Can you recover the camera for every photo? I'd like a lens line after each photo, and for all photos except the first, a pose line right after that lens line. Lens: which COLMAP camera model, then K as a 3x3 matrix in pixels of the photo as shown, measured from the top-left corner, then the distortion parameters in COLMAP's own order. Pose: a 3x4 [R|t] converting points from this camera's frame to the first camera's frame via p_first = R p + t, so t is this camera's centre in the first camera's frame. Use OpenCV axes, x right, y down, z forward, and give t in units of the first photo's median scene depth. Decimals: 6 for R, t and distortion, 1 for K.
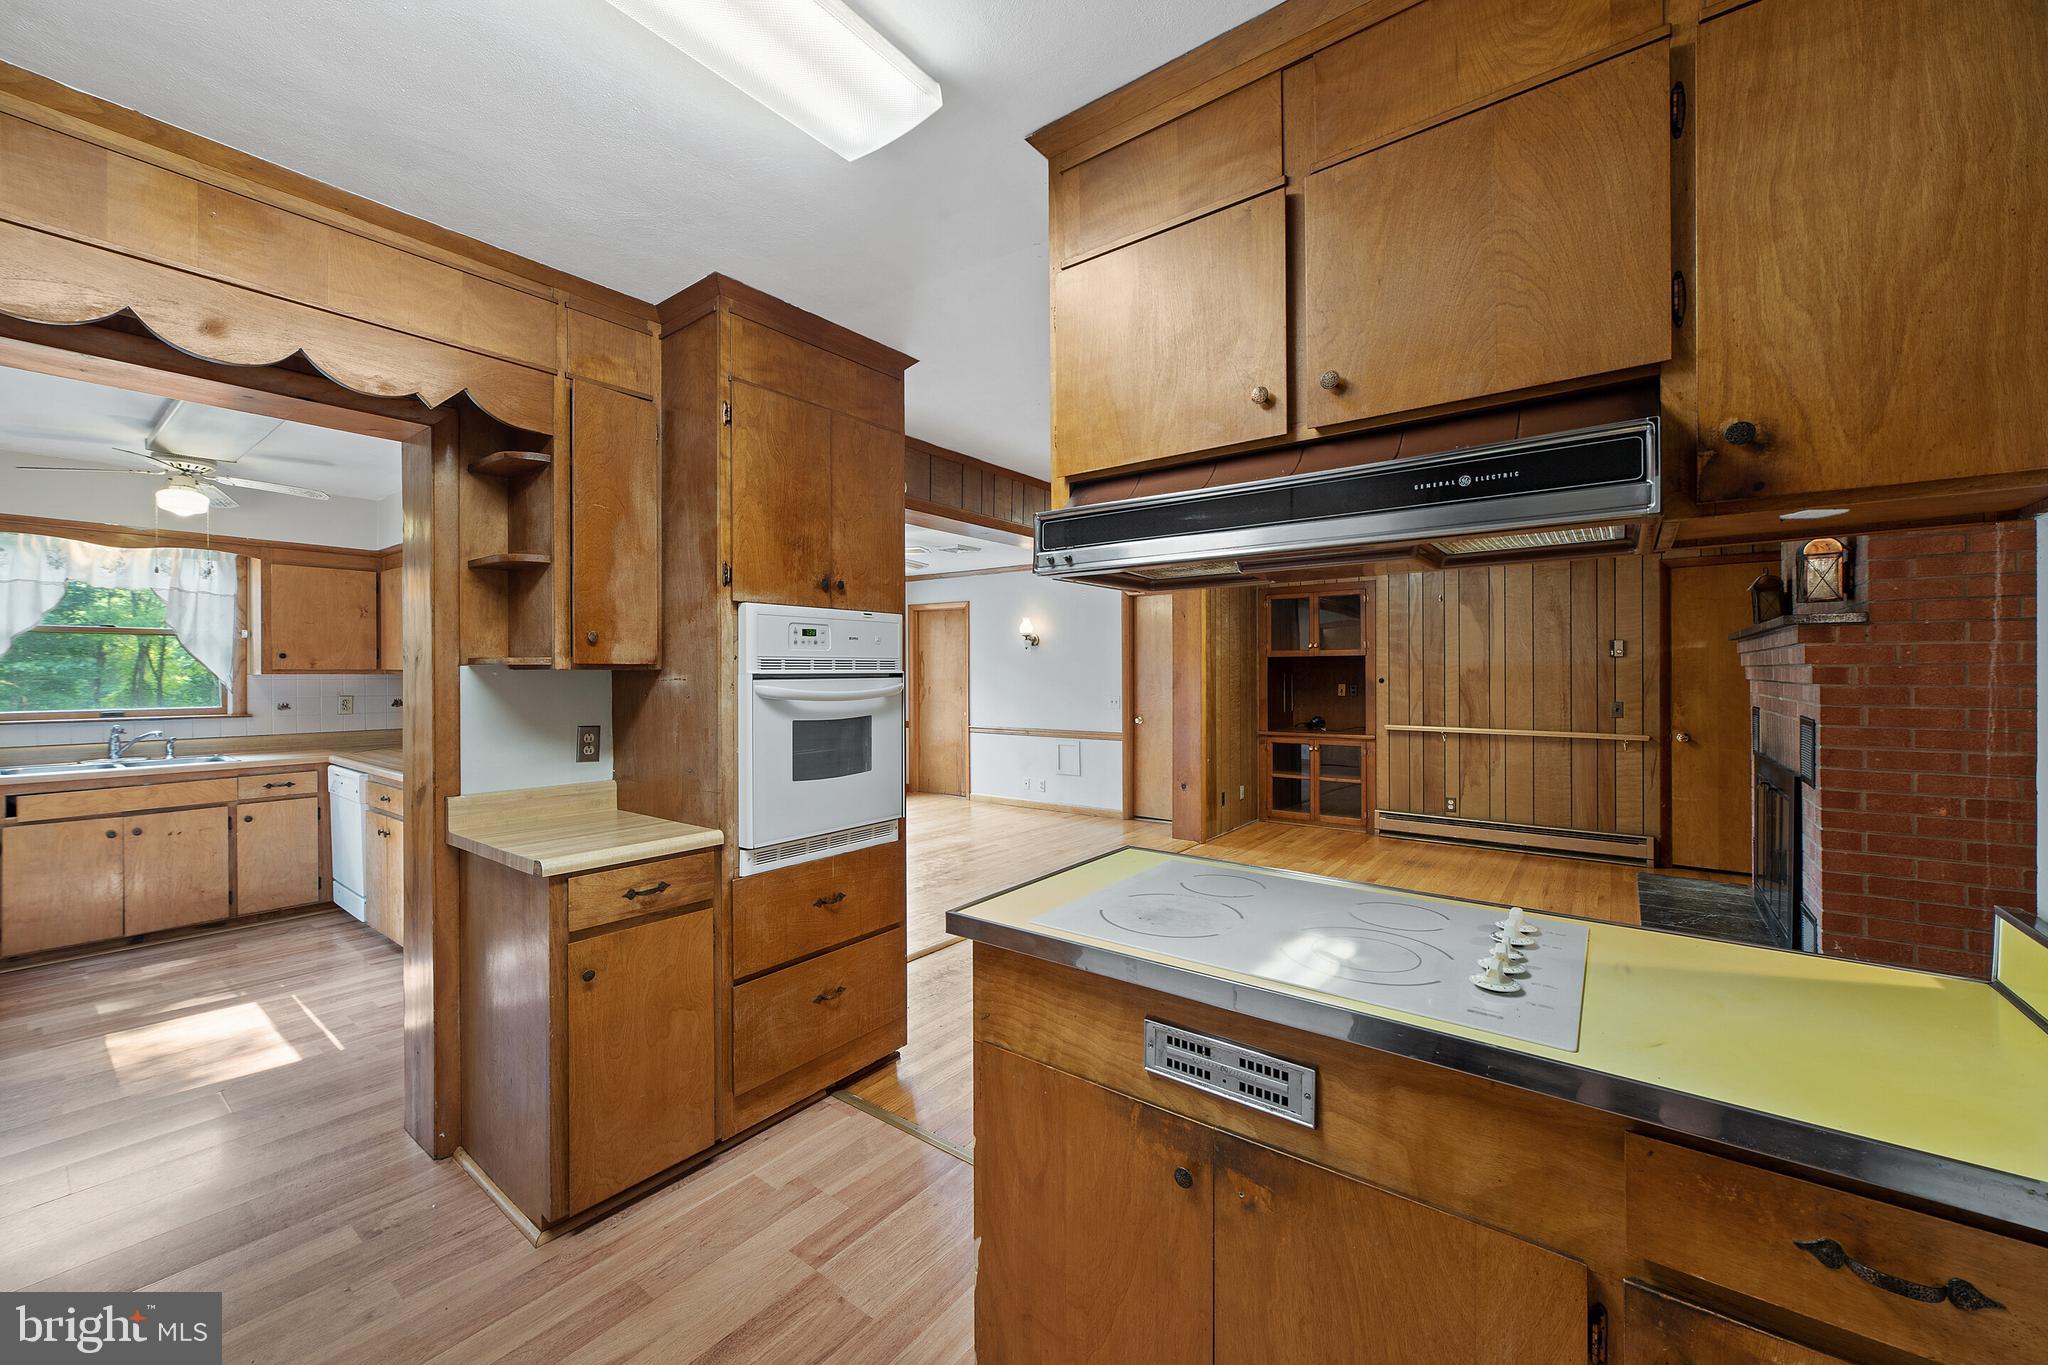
lens RADIAL K [[791.1, 0, 1003.0], [0, 791.1, 672.3], [0, 0, 1]] dist [-0.005594, 0.001311]
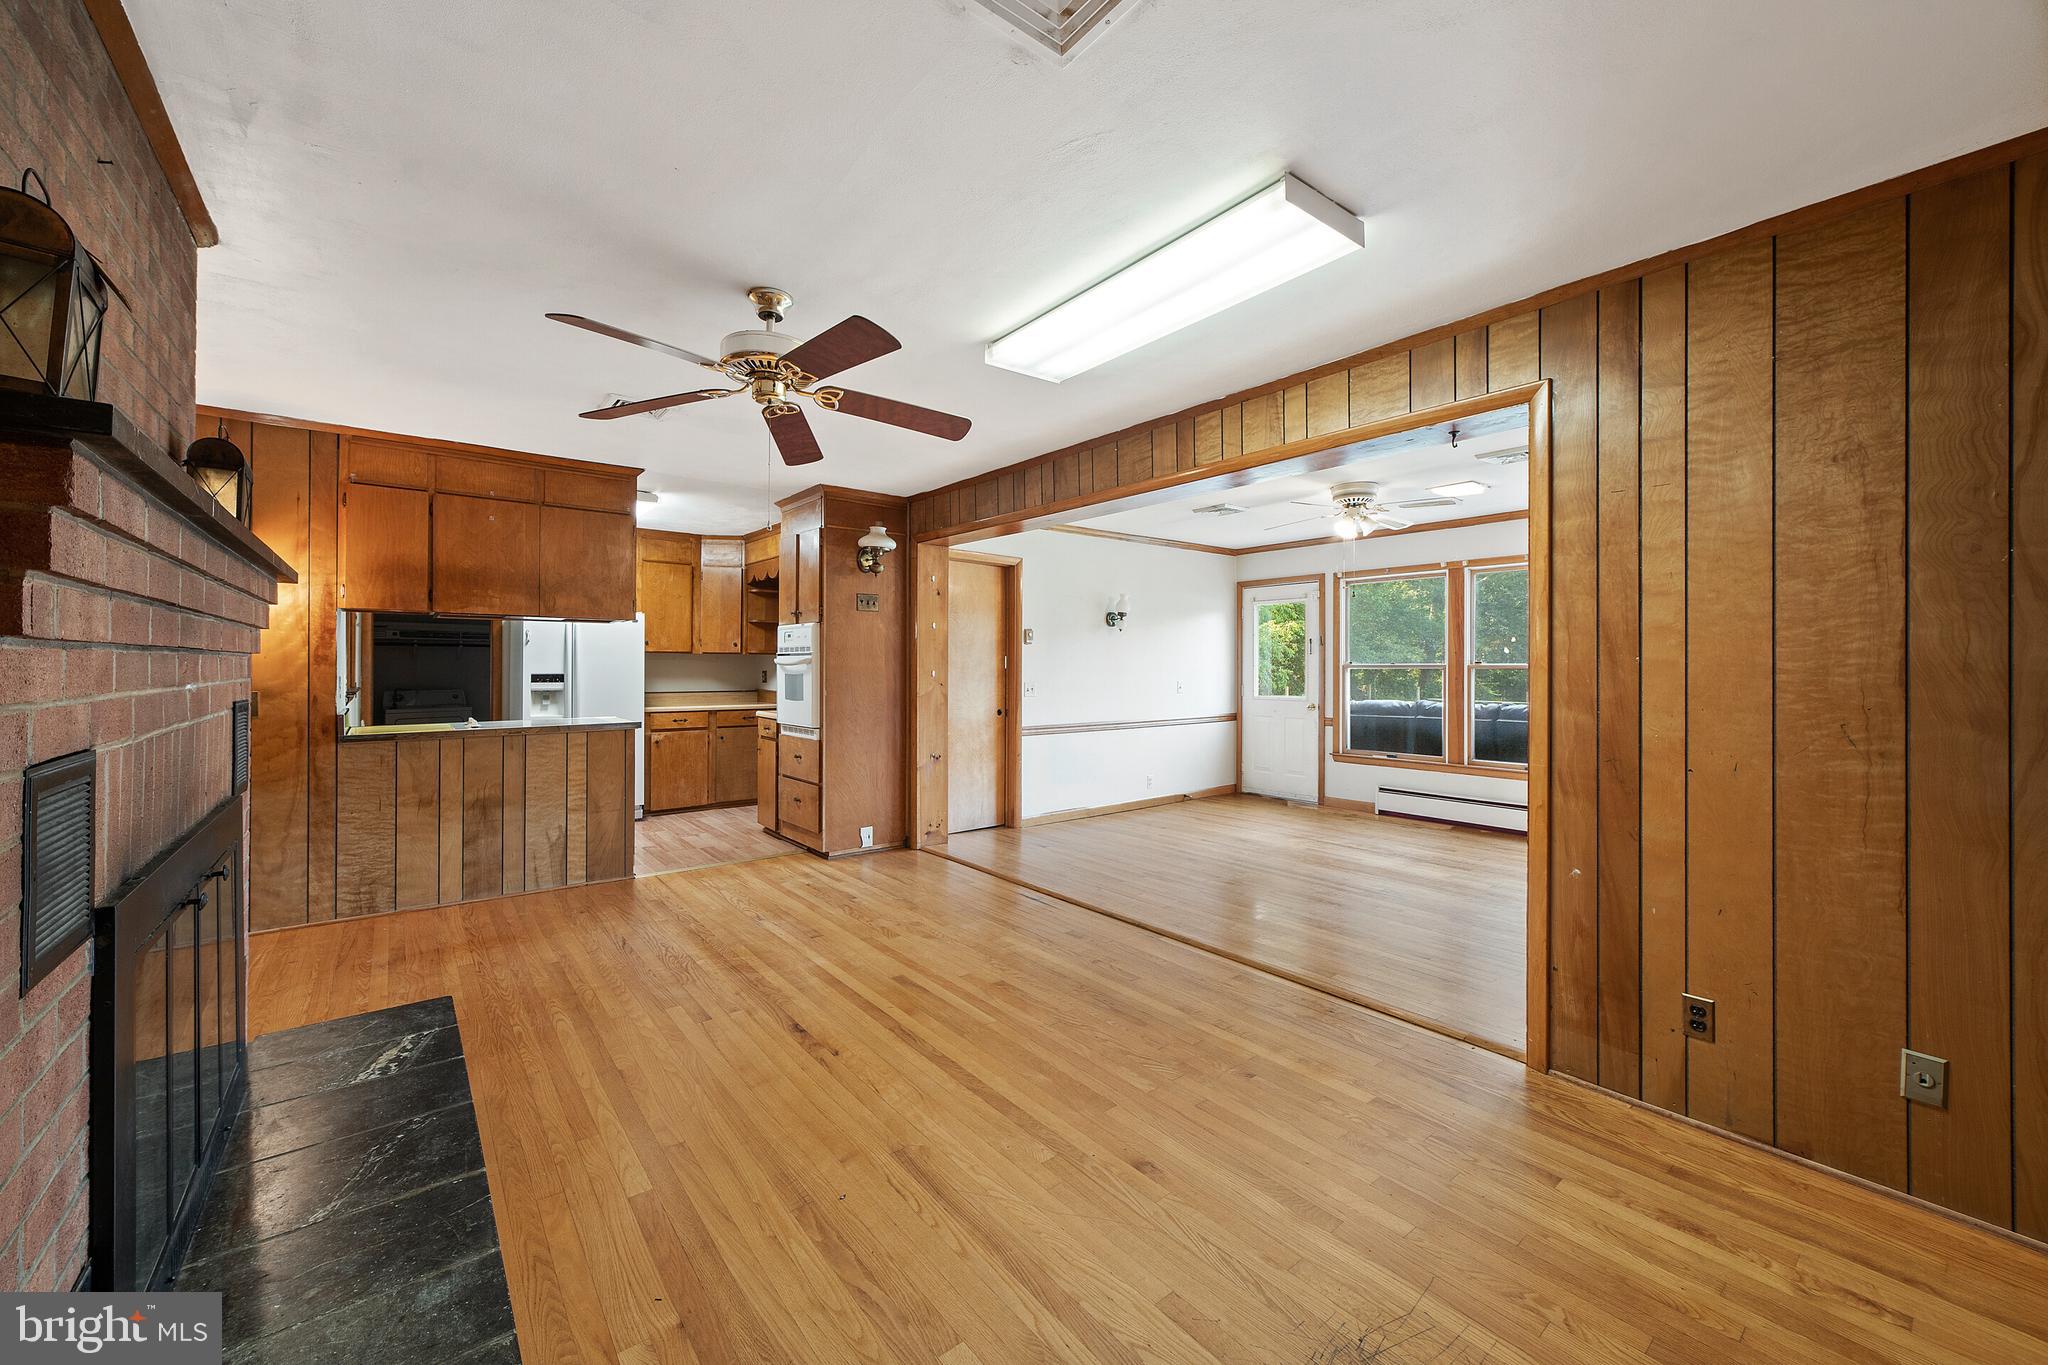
lens RADIAL K [[791.1, 0, 1025.7], [0, 791.1, 656.8], [0, 0, 1]] dist [-0.005594, 0.001311]
pose [[-0.229786, -0.006803, -0.973217, 0.695316], [-0.002511, 0.999976, -0.006397, 0.009856], [0.973238, 0.000974, -0.229798, 0.829582]]
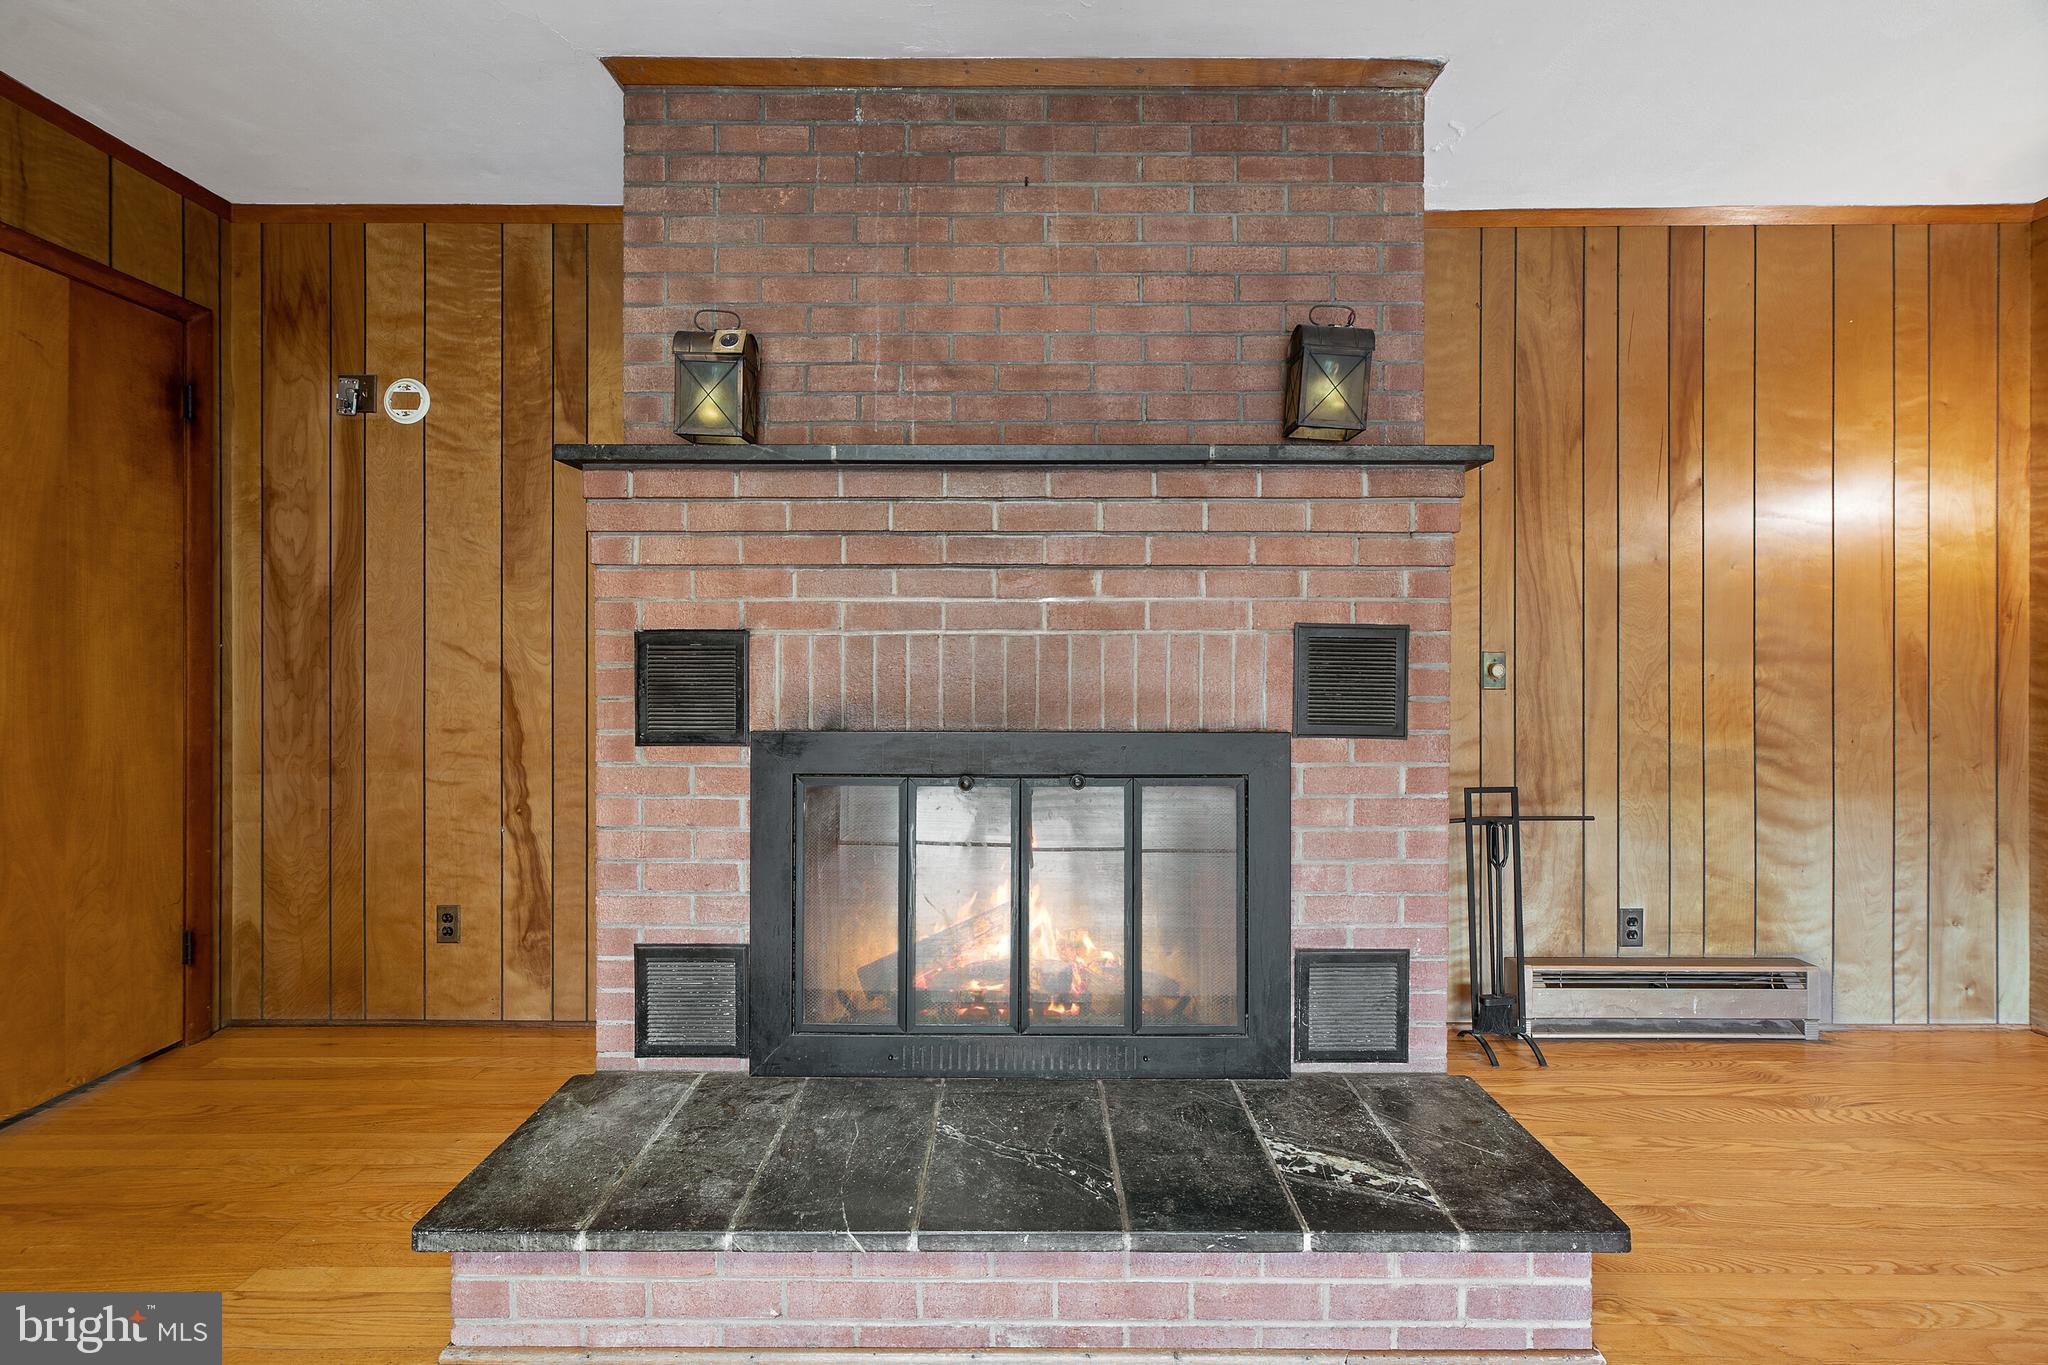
lens RADIAL K [[791.1, 0, 1026.4], [0, 791.1, 653.6], [0, 0, 1]] dist [-0.005594, 0.001311]
pose [[-0.616272, 0.003502, 0.787525, 0.315782], [0.001367, 0.999993, -0.003377, 0.036632], [-0.787532, -0.001004, -0.616273, 0.695015]]
